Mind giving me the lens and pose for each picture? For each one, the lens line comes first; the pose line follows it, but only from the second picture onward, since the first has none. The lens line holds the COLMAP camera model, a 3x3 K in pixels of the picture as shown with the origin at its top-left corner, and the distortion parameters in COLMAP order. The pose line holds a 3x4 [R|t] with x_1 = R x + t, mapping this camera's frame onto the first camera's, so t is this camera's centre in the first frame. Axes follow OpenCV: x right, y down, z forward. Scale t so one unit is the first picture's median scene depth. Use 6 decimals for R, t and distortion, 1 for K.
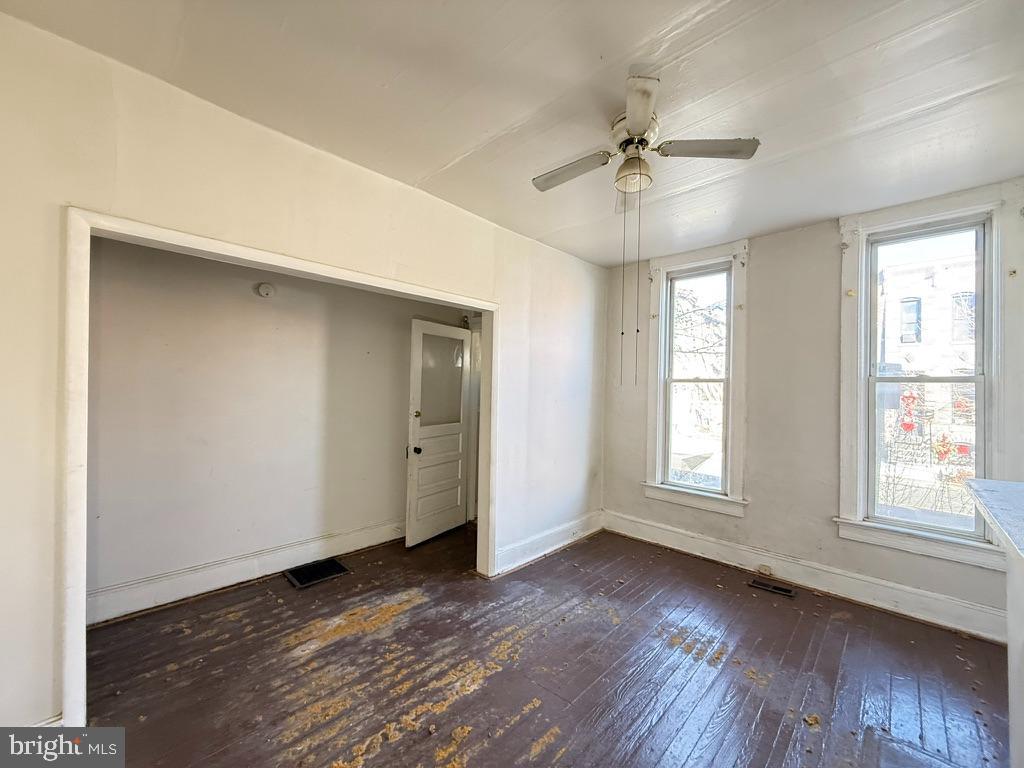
lens RADIAL K [[407.1, 0, 510.1], [0, 407.1, 383.7], [0, 0, 1]] dist [-0.001440, 0.000065]
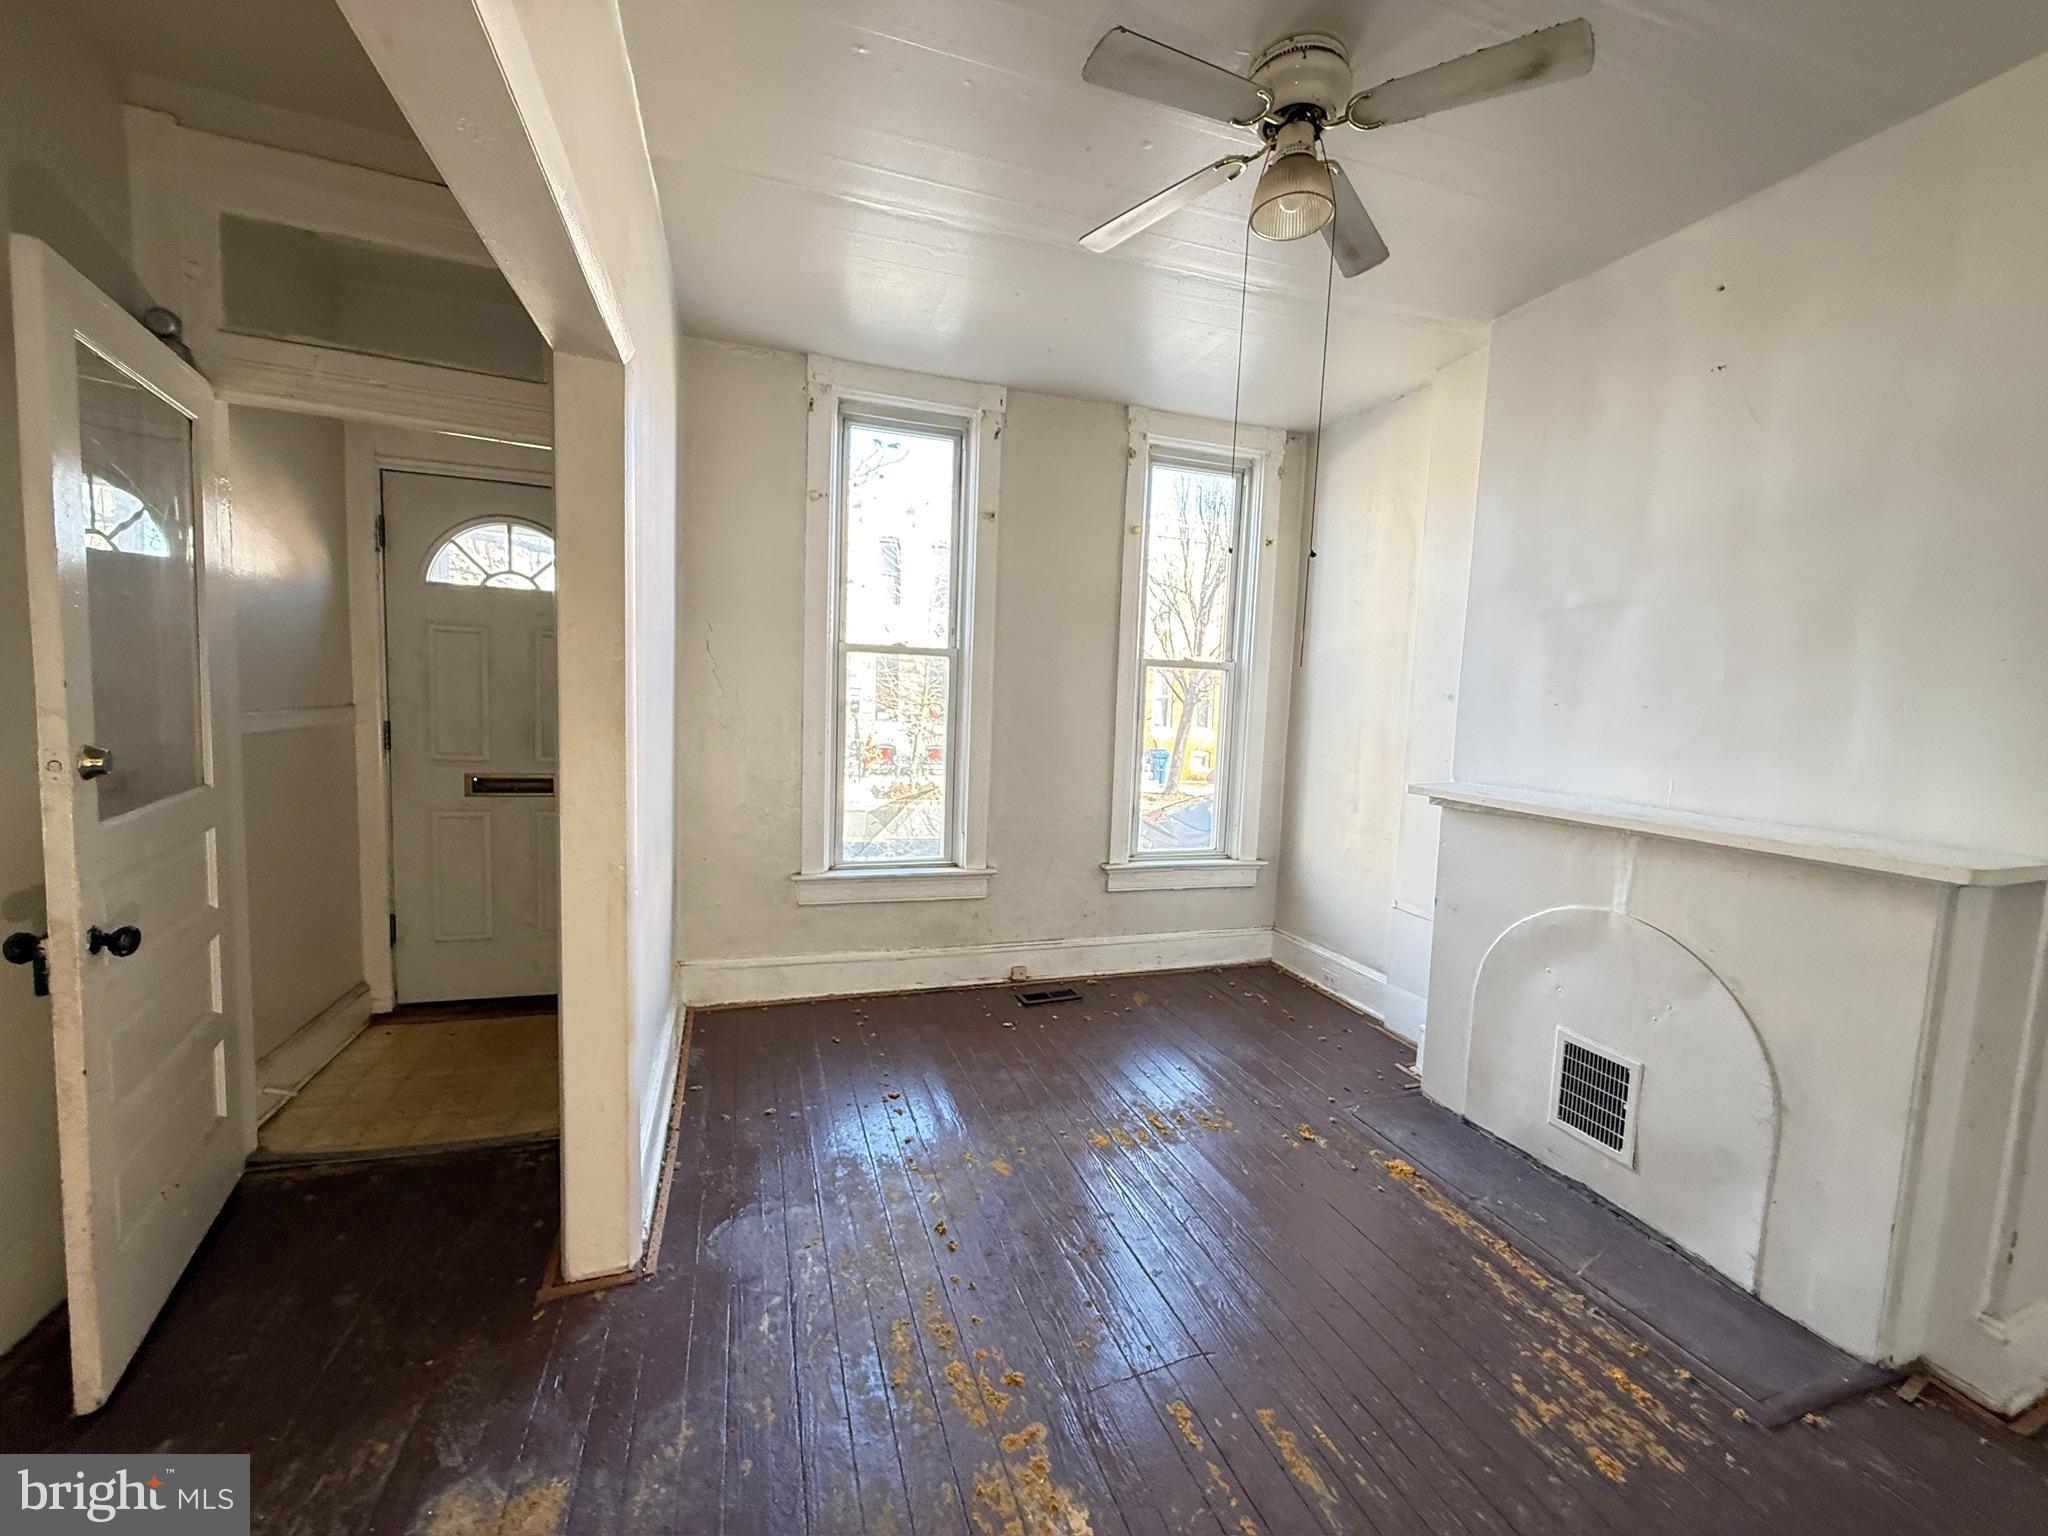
lens RADIAL K [[814.2, 0, 1020.2], [0, 814.2, 767.4], [0, 0, 1]] dist [-0.001440, 0.000065]
pose [[0.463641, -0.083642, 0.882066, -0.407120], [-0.042661, 0.992272, 0.116517, 0.013771], [-0.884995, -0.091652, 0.456490, 0.472124]]
